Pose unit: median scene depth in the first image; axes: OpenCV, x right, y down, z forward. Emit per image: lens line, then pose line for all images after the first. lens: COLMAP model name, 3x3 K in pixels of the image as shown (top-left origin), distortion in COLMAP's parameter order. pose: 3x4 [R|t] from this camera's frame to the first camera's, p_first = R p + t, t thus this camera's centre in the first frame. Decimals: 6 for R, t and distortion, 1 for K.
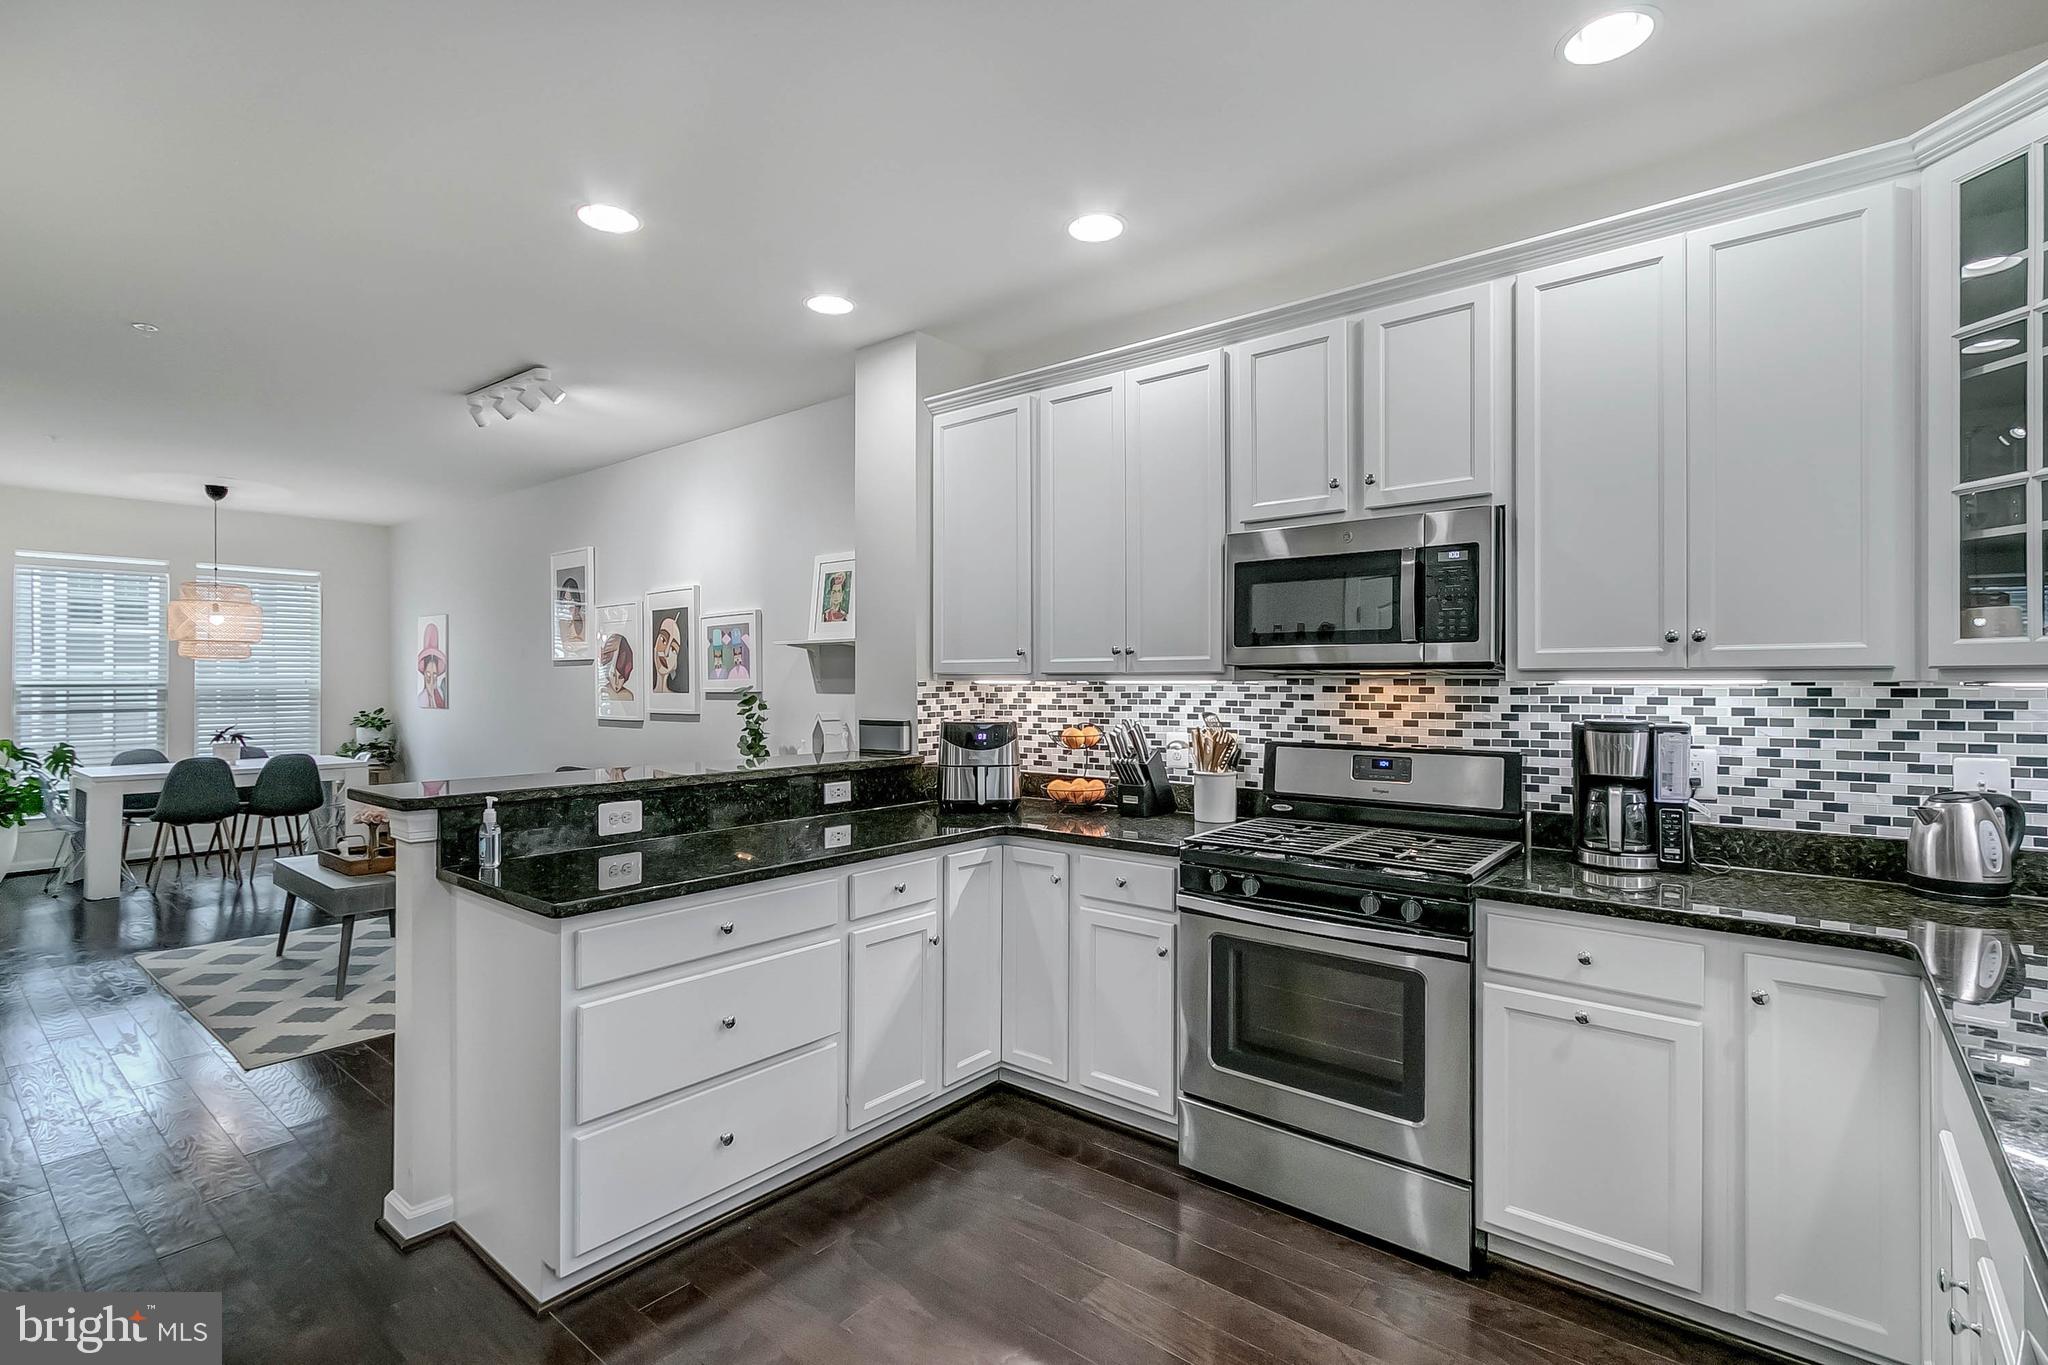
lens RADIAL K [[962.1, 0, 1027.0], [0, 962.1, 687.7], [0, 0, 1]] dist [0.000968, -0.000516]
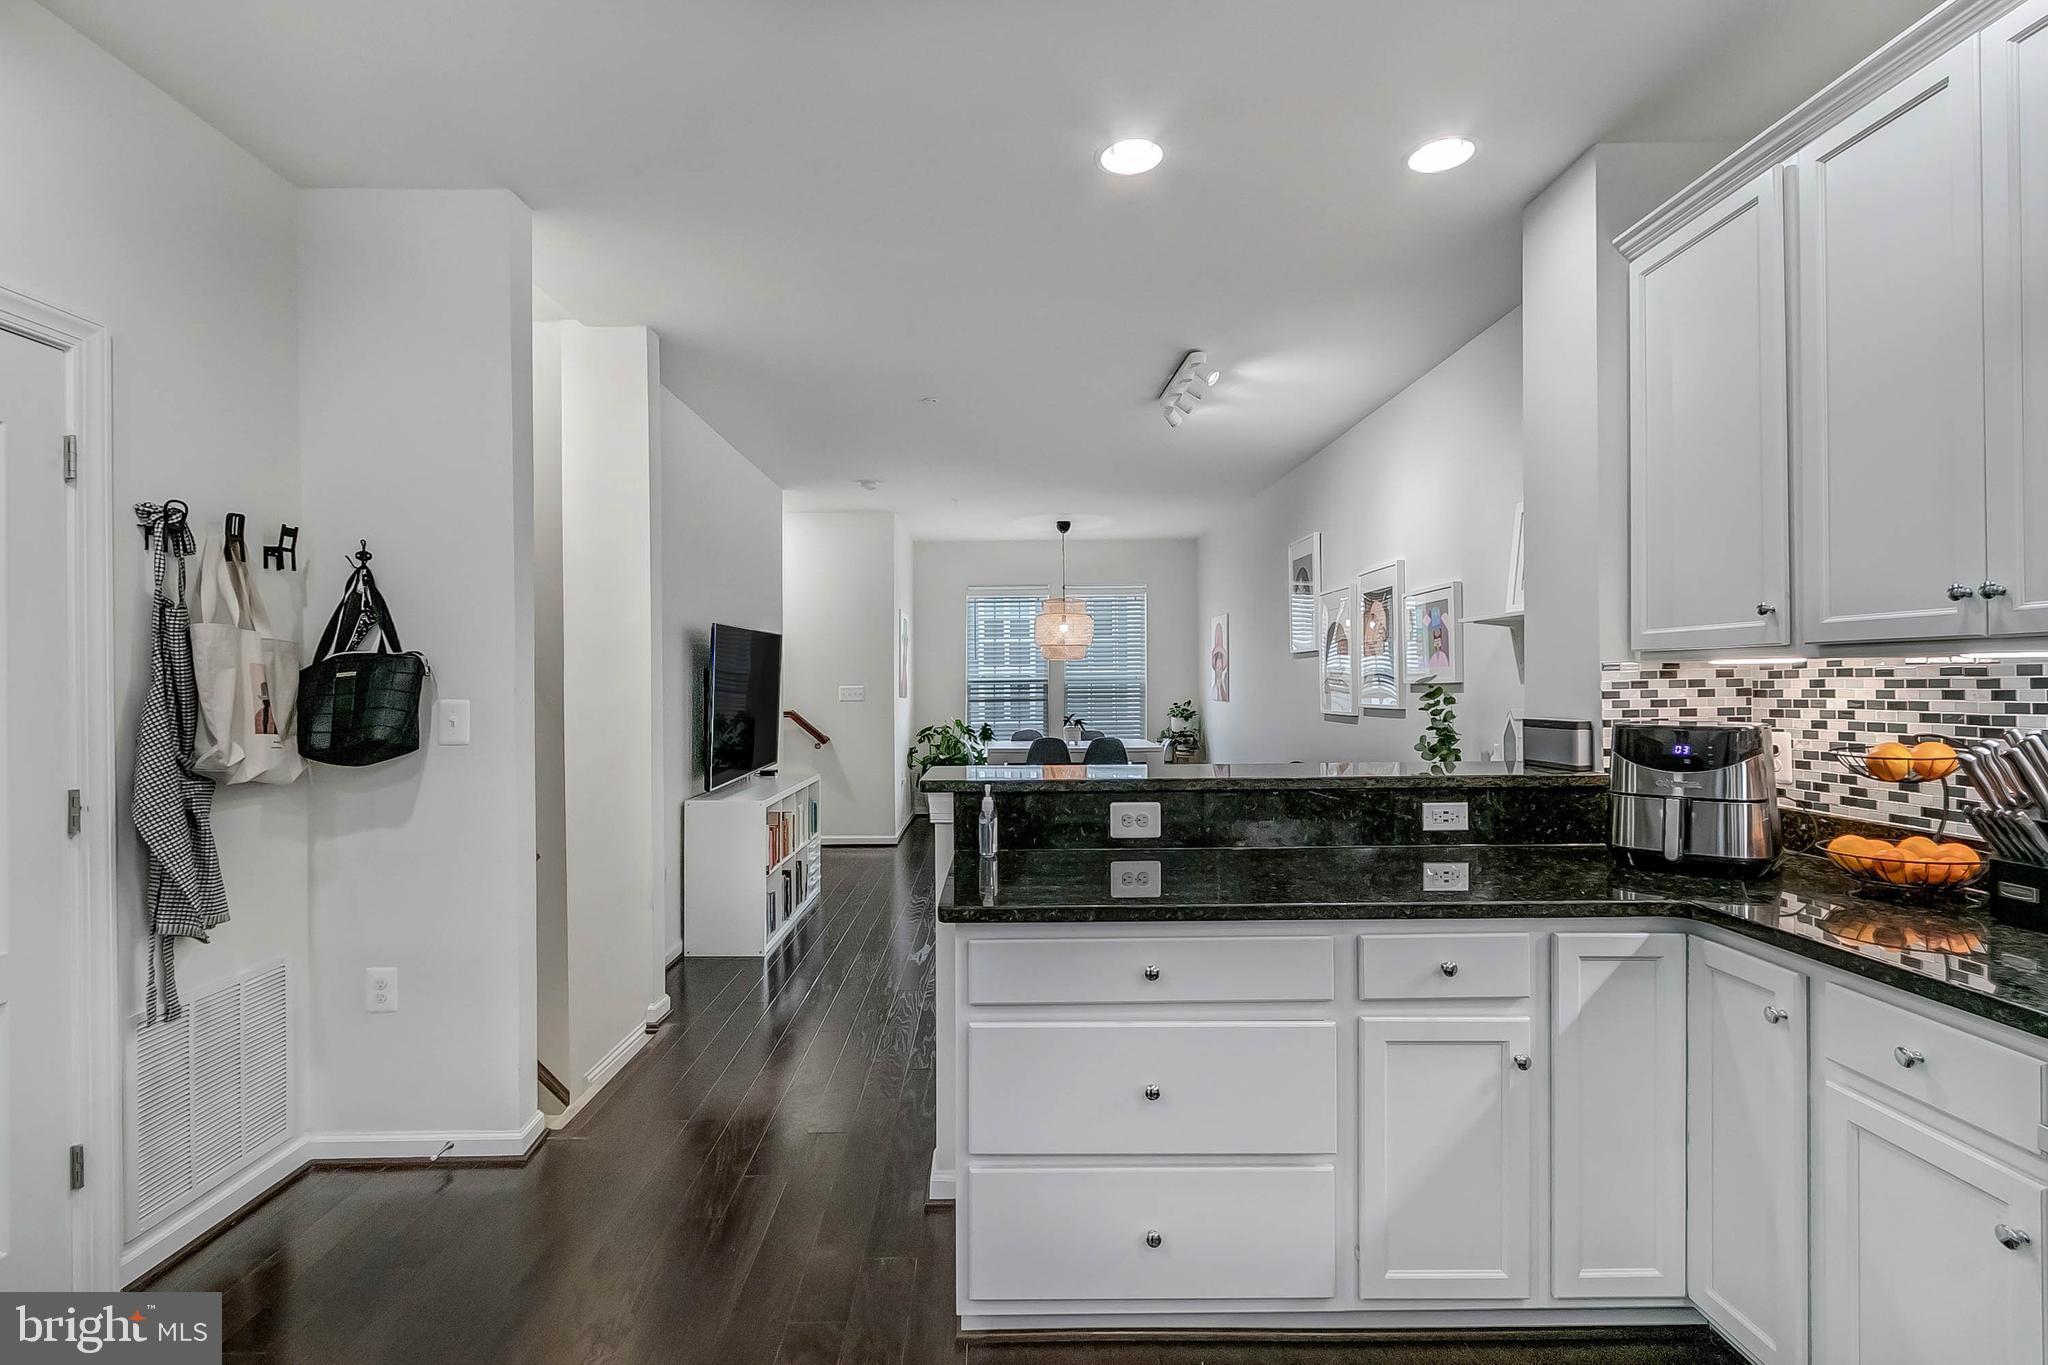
lens RADIAL K [[962.1, 0, 1011.6], [0, 962.1, 681.7], [0, 0, 1]] dist [0.000968, -0.000516]
pose [[0.636964, -0.005269, -0.770876, 0.174169], [0.002679, 0.999986, -0.004621, 0.009912], [0.770889, 0.000878, 0.636969, 0.309996]]
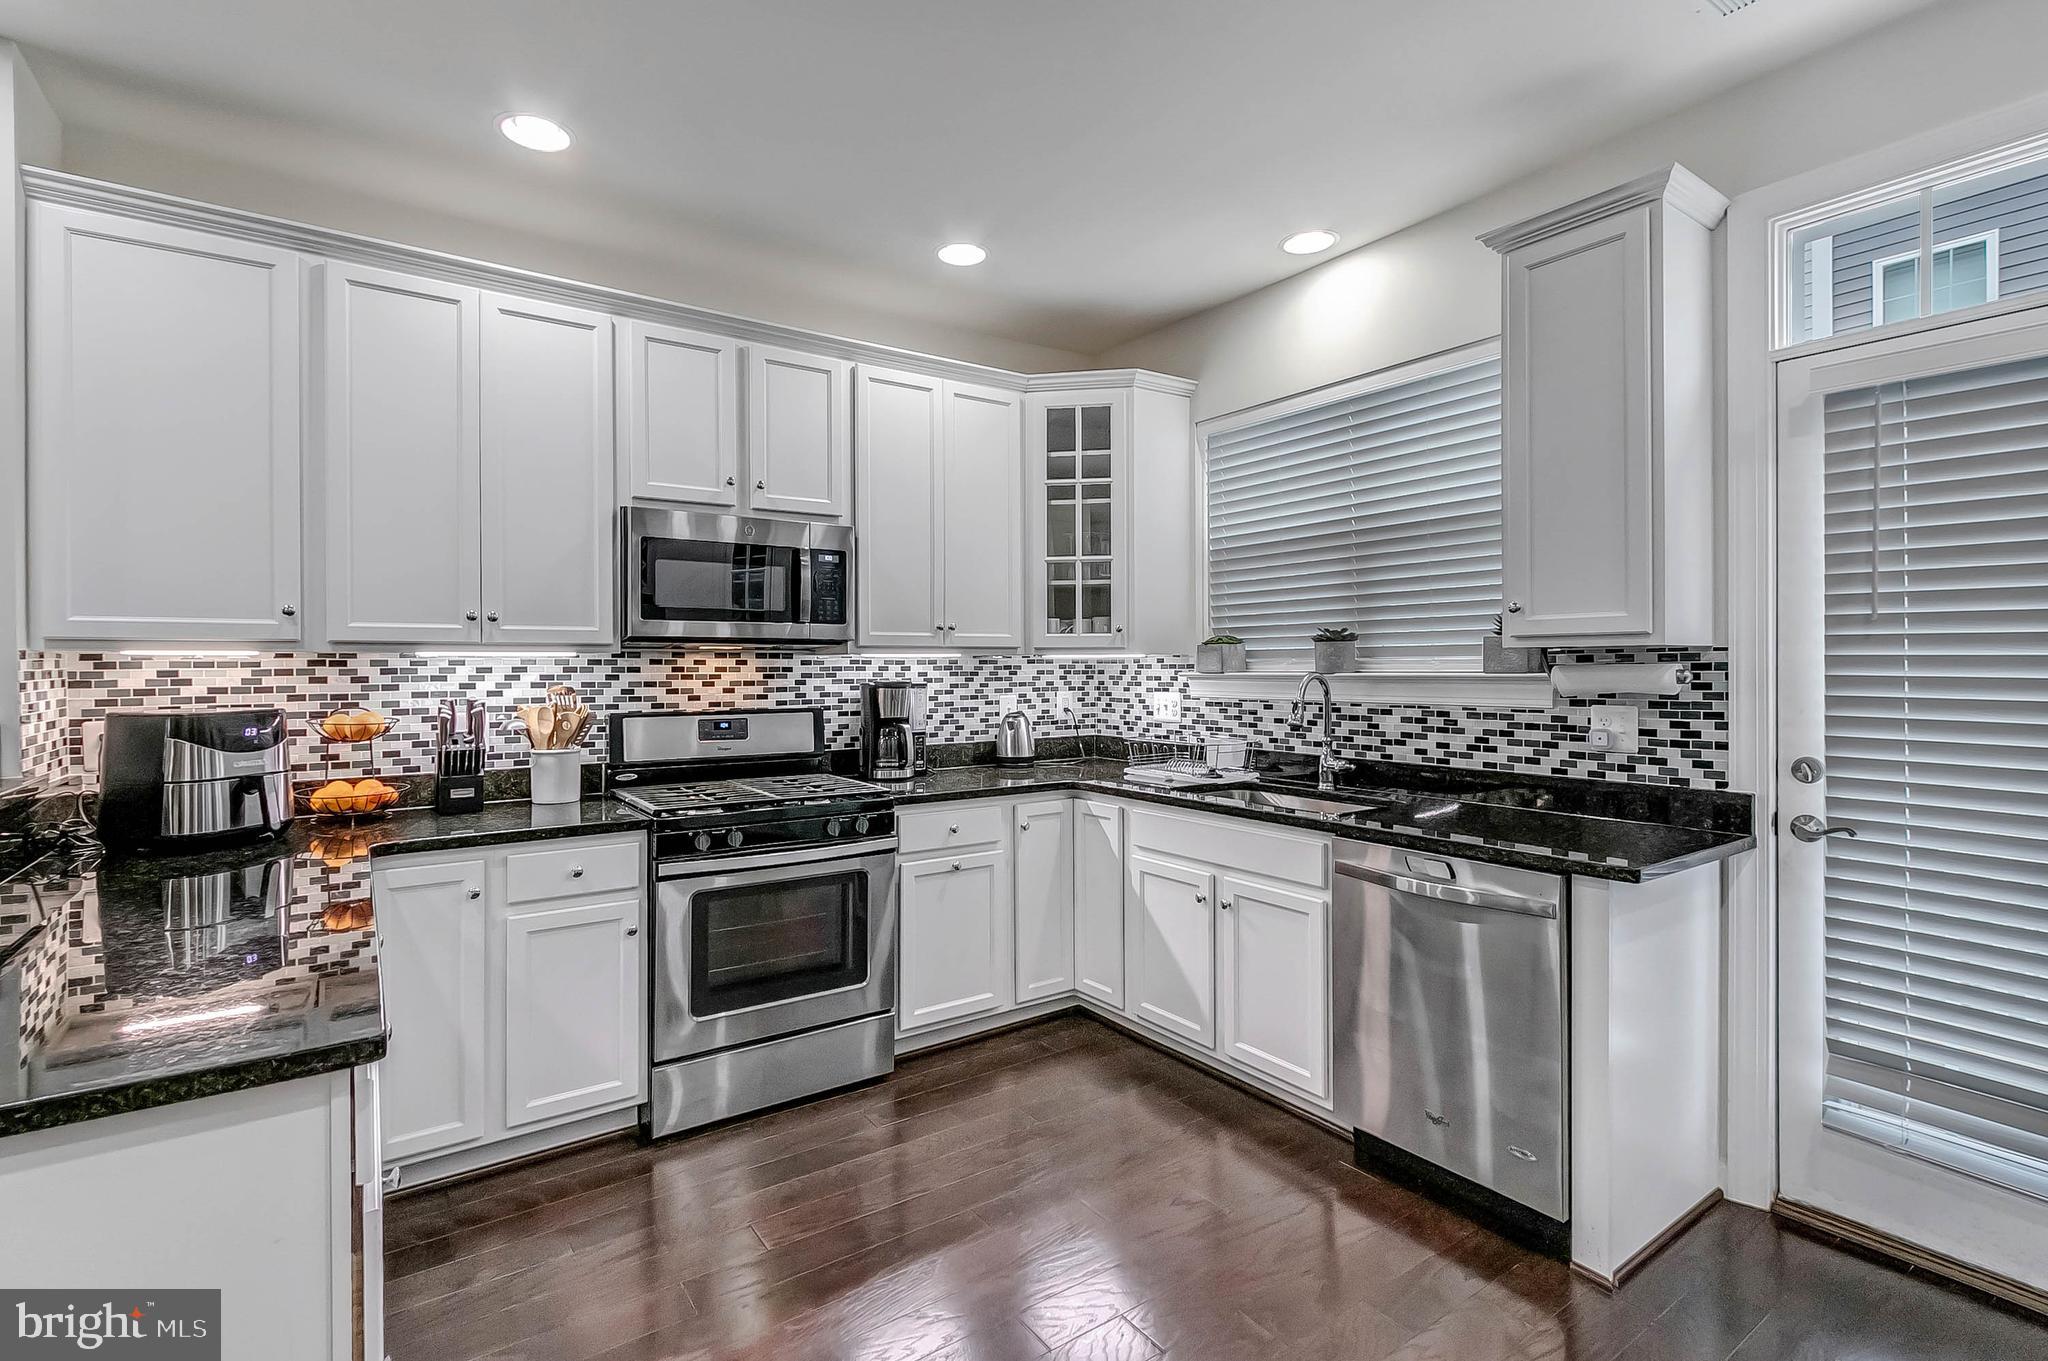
lens RADIAL K [[962.1, 0, 1012.3], [0, 962.1, 673.2], [0, 0, 1]] dist [0.000968, -0.000516]
pose [[0.269765, -0.008997, 0.962884, -0.628516], [0.010254, 0.999926, 0.006470, 0.011411], [-0.962872, 0.008128, 0.269837, 0.333358]]
